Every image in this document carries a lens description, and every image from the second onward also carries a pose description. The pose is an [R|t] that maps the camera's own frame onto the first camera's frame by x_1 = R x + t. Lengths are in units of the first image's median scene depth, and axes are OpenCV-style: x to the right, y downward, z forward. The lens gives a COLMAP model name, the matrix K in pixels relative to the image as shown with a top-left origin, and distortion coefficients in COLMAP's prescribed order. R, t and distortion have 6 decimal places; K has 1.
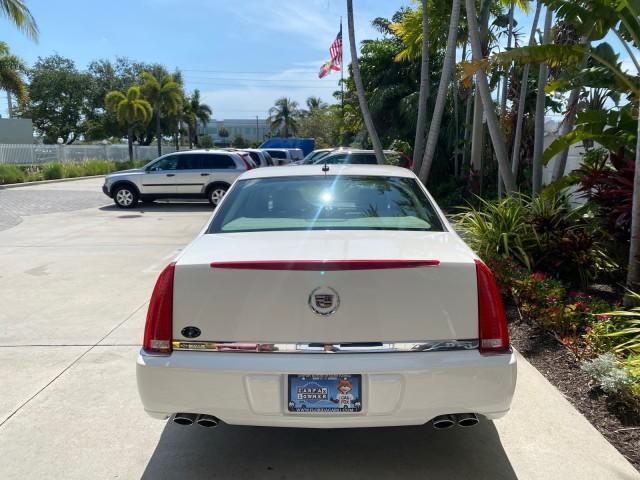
lens RADIAL K [[493.9, 0, 322.4], [0, 493.9, 238.7], [0, 0, 1]] dist [0.012396, -0.002645]
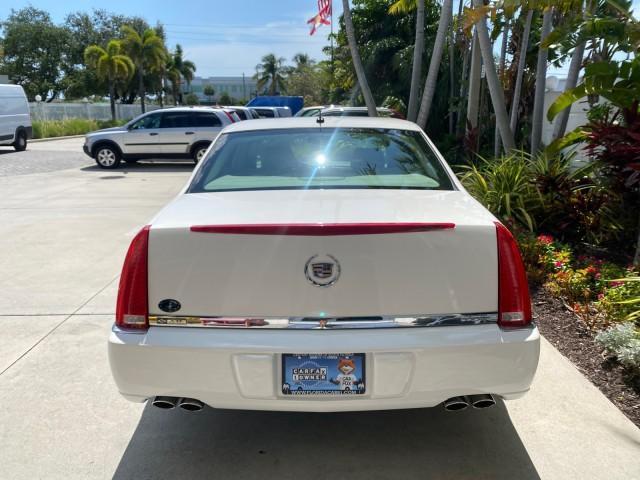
lens RADIAL K [[497.1, 0, 320.0], [0, 497.1, 240.0], [0, 0, 1]] dist [0.006590, -0.004793]
pose [[0.999854, -0.002802, 0.016829, -0.002892], [0.001465, 0.996881, 0.078902, 0.000817], [-0.016998, -0.078866, 0.996740, 0.024518]]
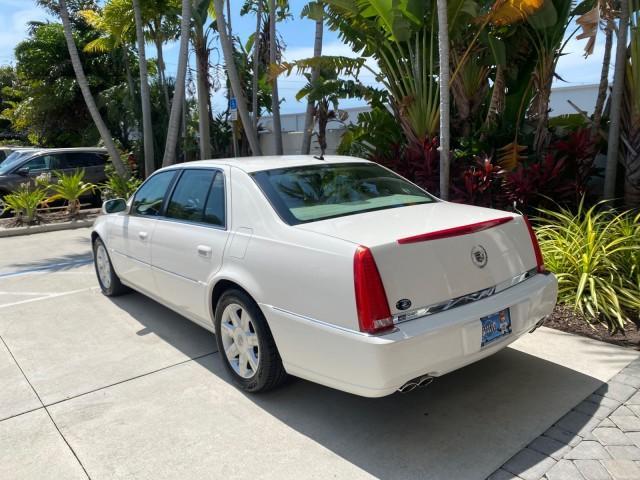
lens RADIAL K [[497.1, 0, 320.0], [0, 497.1, 240.0], [0, 0, 1]] dist [0.006590, -0.004793]
pose [[0.760949, -0.131202, 0.635408, -0.203718], [0.129412, 0.990354, 0.049513, -0.005544], [-0.635775, 0.044552, 0.770588, 0.051363]]
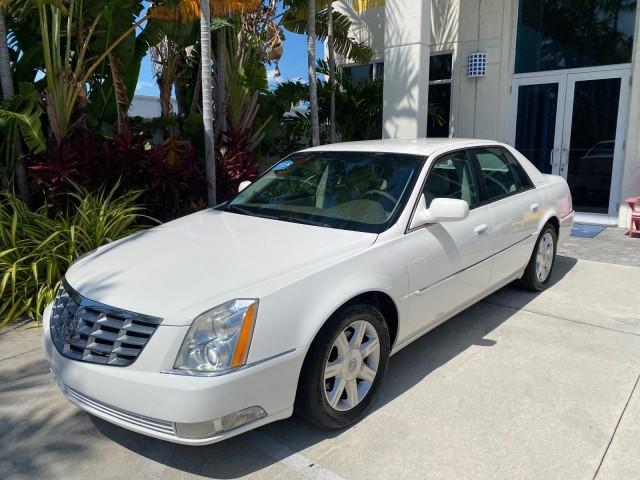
lens RADIAL K [[498.1, 0, 328.7], [0, 498.1, 236.6], [0, 0, 1]] dist [0.004181, 0.002234]
pose [[-0.770896, -0.104028, 0.628409, -0.190951], [0.126590, 0.941871, 0.311212, -0.106991], [-0.624255, 0.319462, -0.712916, 0.674664]]
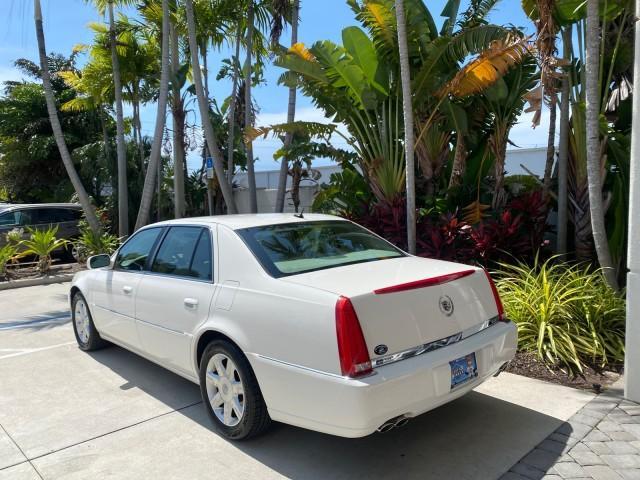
lens RADIAL K [[495.2, 0, 322.5], [0, 495.2, 240.6], [0, 0, 1]] dist [0.007487, -0.001334]
pose [[0.716190, -0.062059, 0.695140, -0.223029], [0.133495, 0.989829, -0.049170, -0.006120], [-0.685019, 0.128013, 0.717191, 0.038859]]
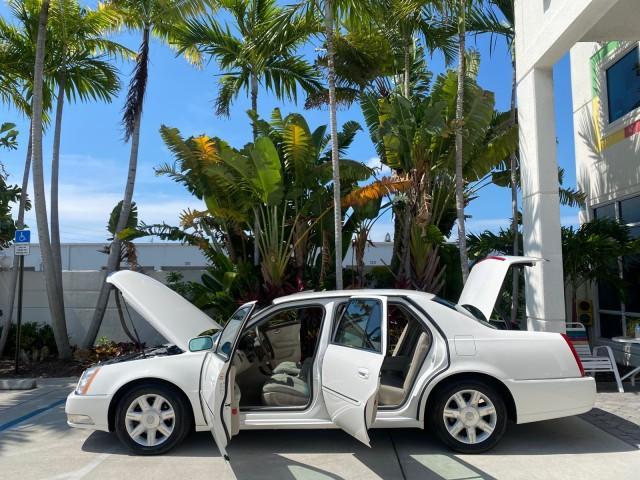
lens RADIAL K [[494.7, 0, 318.8], [0, 494.7, 237.8], [0, 0, 1]] dist [0.007292, 0.000326]
pose [[0.022694, 0.100025, 0.994726, -0.466858], [0.182363, 0.977875, -0.102491, -0.060054], [-0.982969, 0.183727, 0.003951, 0.372531]]
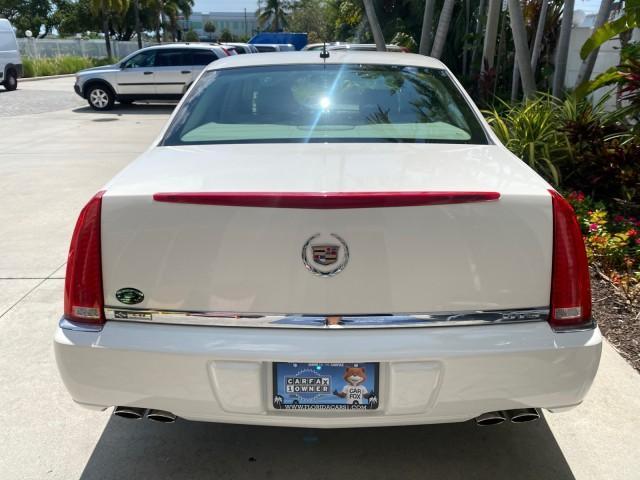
lens RADIAL K [[497.1, 0, 320.0], [0, 497.1, 240.0], [0, 0, 1]] dist [0.006590, -0.004793]
pose [[0.999949, 0.002749, 0.009716, -0.001961], [-0.004541, 0.981862, 0.189540, -0.003518], [-0.009019, -0.189575, 0.981825, 0.063734]]
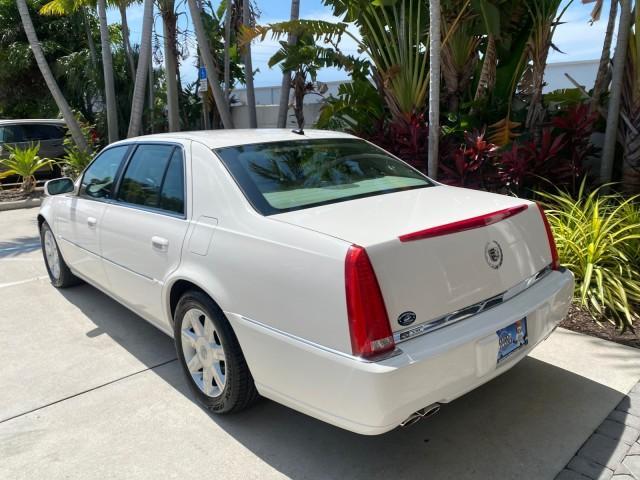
lens RADIAL K [[497.1, 0, 320.0], [0, 497.1, 240.0], [0, 0, 1]] dist [0.006590, -0.004793]
pose [[0.729218, -0.160172, 0.665271, -0.175870], [0.123822, 0.987056, 0.101921, -0.010168], [-0.672985, 0.008052, 0.739612, 0.086789]]
